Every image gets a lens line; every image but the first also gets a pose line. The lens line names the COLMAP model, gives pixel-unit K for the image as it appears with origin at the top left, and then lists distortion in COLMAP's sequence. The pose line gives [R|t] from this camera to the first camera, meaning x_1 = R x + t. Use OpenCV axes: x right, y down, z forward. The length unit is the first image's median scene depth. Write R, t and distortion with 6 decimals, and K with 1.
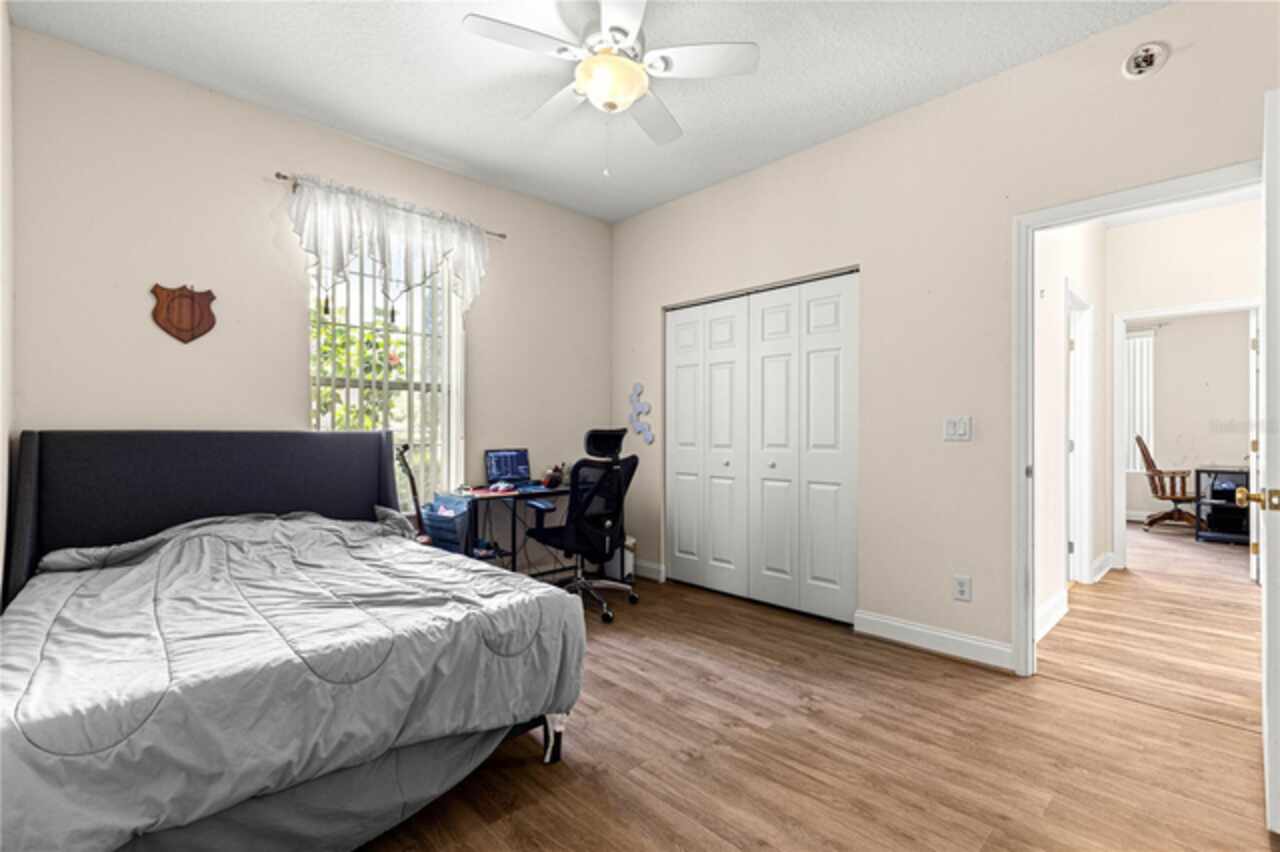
lens RADIAL K [[572.7, 0, 641.3], [0, 572.7, 430.5], [0, 0, 1]] dist [0.003055, -0.000683]
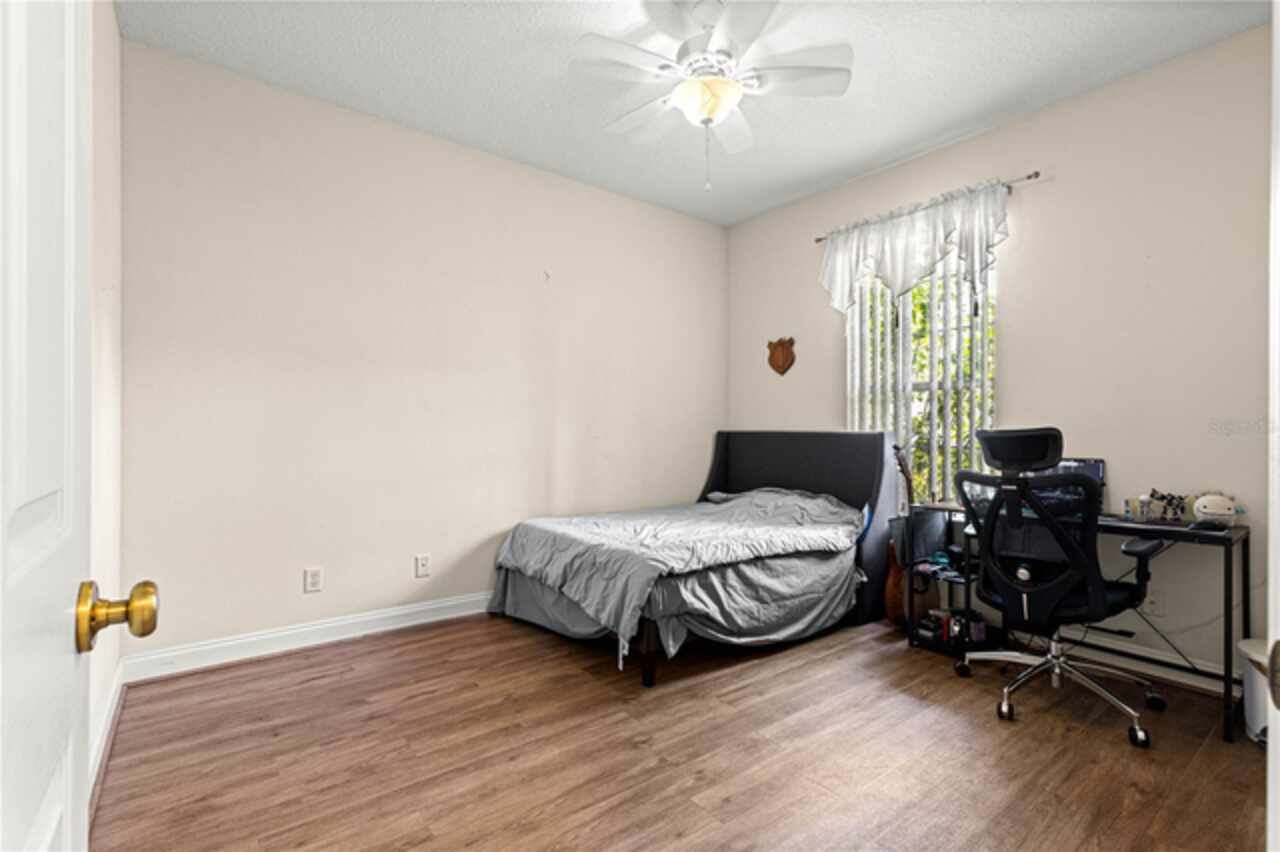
lens RADIAL K [[572.7, 0, 641.3], [0, 572.7, 430.5], [0, 0, 1]] dist [0.003055, -0.000683]
pose [[-0.097135, -0.001538, -0.995270, 0.984088], [-0.002503, 0.999996, -0.001301, 0.002219], [0.995268, 0.002365, -0.097138, 0.963861]]
